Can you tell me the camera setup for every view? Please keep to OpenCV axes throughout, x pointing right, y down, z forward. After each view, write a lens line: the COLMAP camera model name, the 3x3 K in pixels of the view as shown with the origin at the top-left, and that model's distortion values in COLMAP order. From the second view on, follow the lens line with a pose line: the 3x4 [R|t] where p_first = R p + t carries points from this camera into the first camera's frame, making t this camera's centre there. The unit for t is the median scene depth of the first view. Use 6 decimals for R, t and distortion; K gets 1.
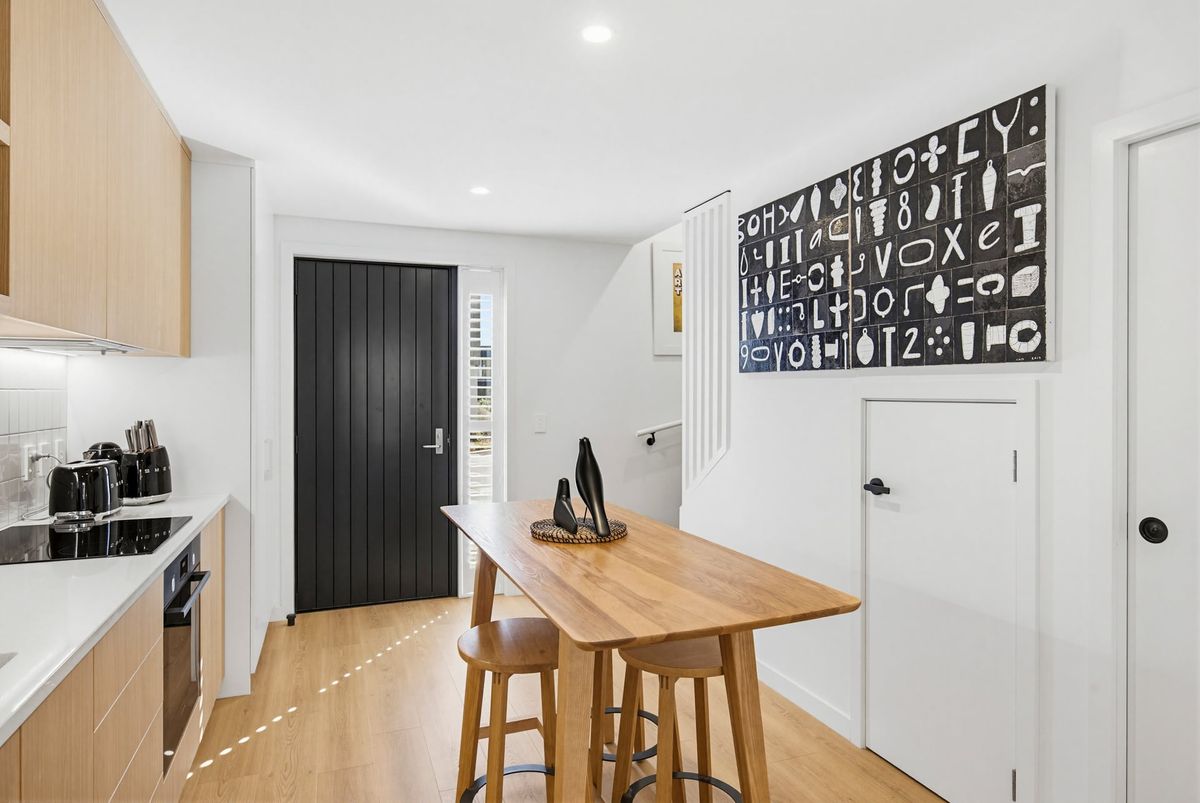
lens RADIAL K [[696.3, 0, 603.4], [0, 696.3, 393.8], [0, 0, 1]] dist [0.008116, 0.001789]
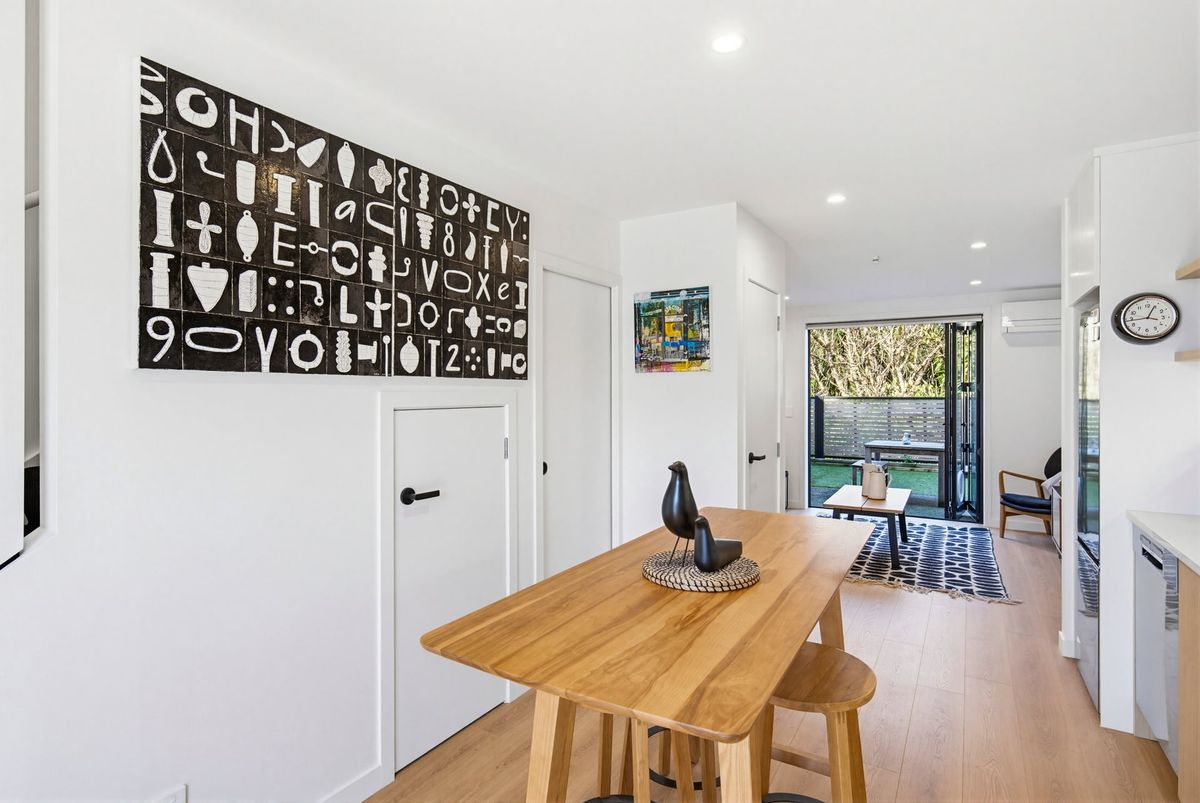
lens RADIAL K [[605.8, 0, 637.0], [0, 605.8, 390.5], [0, 0, 1]] dist [-0.002553, 0.001208]
pose [[-0.640231, 0.000197, 0.768183, -0.427055], [0.003294, 0.999991, 0.002489, -0.016486], [-0.768176, 0.004124, -0.640226, 1.159076]]
